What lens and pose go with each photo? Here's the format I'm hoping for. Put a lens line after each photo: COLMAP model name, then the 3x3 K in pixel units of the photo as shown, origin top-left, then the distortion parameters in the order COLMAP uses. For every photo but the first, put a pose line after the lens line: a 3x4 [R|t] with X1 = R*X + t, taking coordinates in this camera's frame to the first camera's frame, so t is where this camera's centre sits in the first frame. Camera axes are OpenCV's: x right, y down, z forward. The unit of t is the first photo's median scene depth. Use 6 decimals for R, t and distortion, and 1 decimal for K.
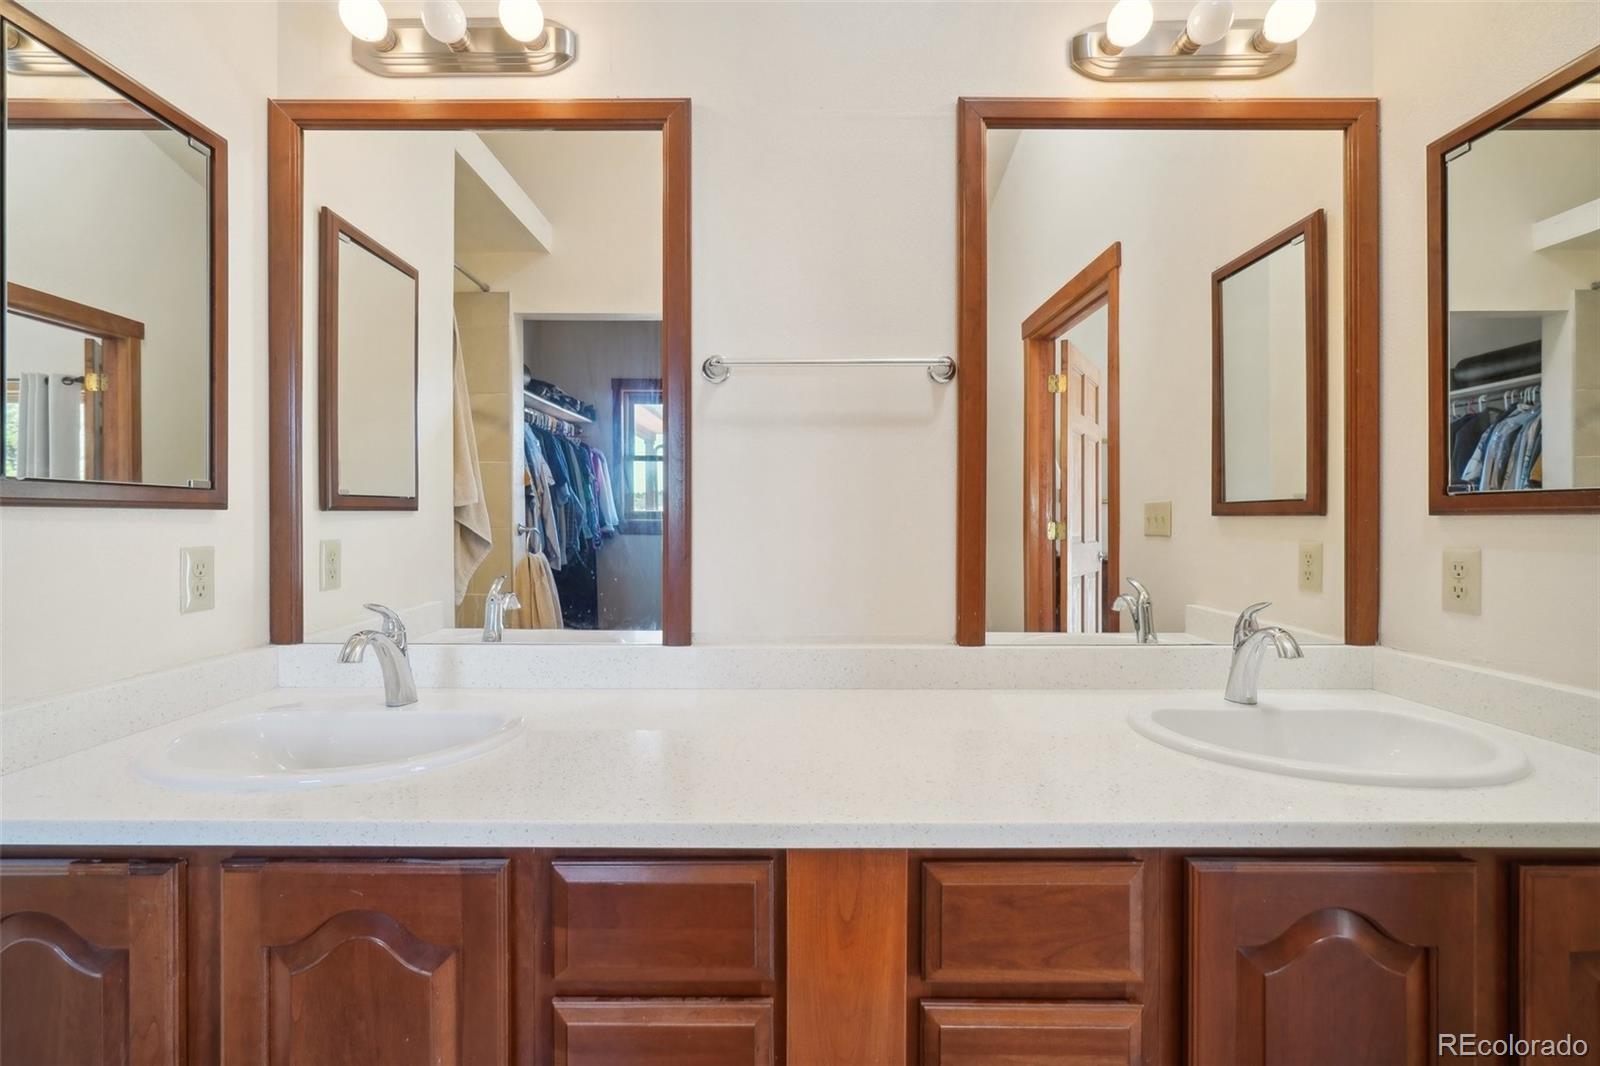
lens RADIAL K [[702.1, 0, 796.2], [0, 702.1, 518.6], [0, 0, 1]] dist [-0.004963, 0.001347]
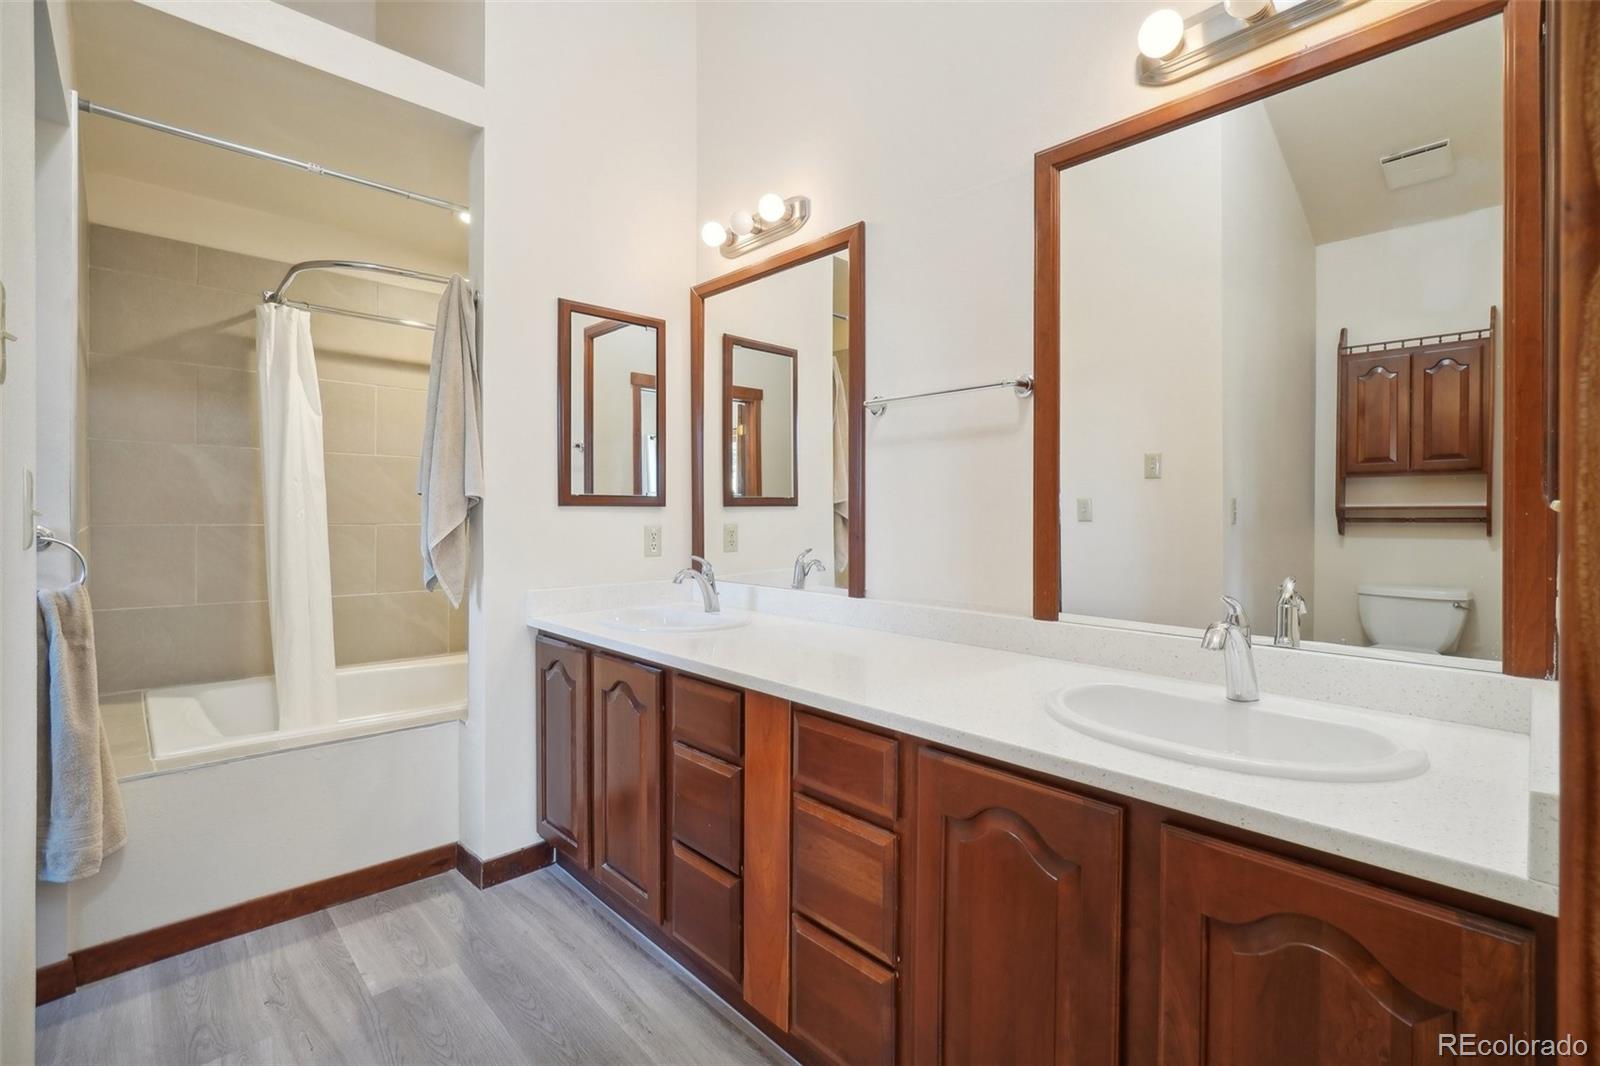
lens RADIAL K [[702.1, 0, 814.9], [0, 702.1, 526.9], [0, 0, 1]] dist [-0.004963, 0.001347]
pose [[0.702109, 0.017101, -0.711864, 0.943539], [-0.005215, 0.999808, 0.018875, 0.006856], [0.712050, -0.009540, 0.702064, -0.105953]]
